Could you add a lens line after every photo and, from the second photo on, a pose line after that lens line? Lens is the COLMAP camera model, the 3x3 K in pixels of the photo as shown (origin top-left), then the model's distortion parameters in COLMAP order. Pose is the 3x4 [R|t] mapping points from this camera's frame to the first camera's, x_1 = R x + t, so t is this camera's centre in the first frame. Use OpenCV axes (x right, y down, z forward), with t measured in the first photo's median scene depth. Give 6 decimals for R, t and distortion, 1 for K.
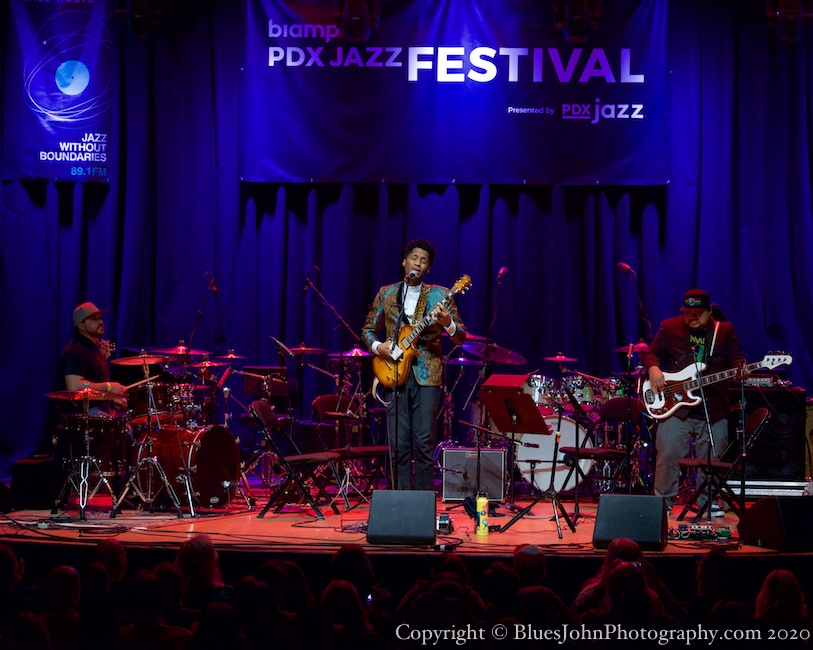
lens RADIAL K [[3045.4, 0, 405.3], [0, 3045.4, 325.7], [0, 0, 1]] dist [0.545398, 0.000000]
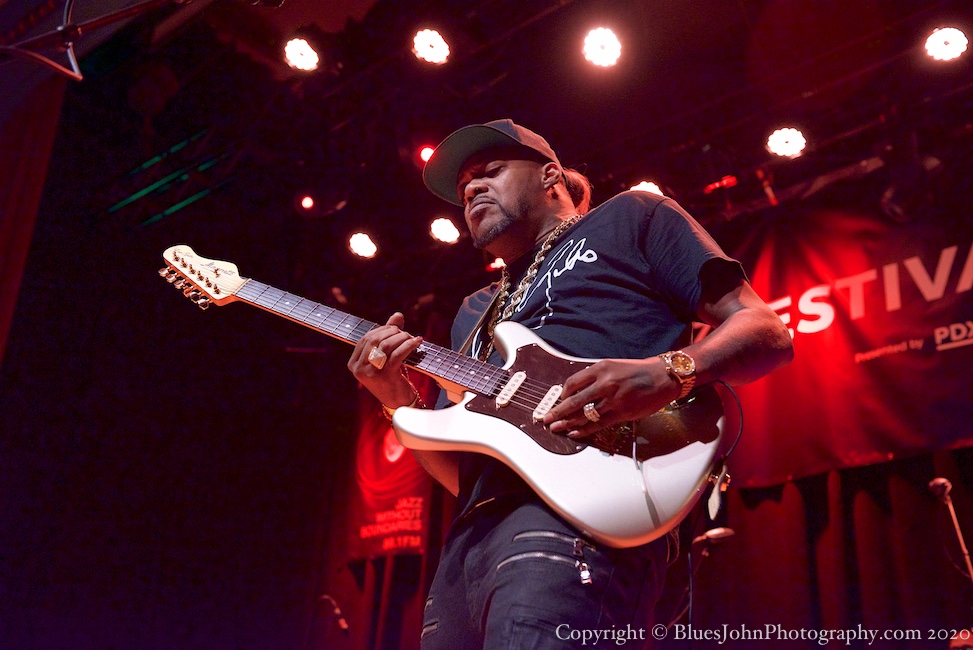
lens RADIAL K [[1176.5, 0, 484.6], [0, 1176.5, 325.6], [0, 0, 1]] dist [0.097550, 0.000000]
pose [[0.782110, -0.240815, -0.574729, 0.120242], [-0.047109, 0.896820, -0.439880, 0.039749], [0.621358, 0.371109, 0.690067, 0.768512]]
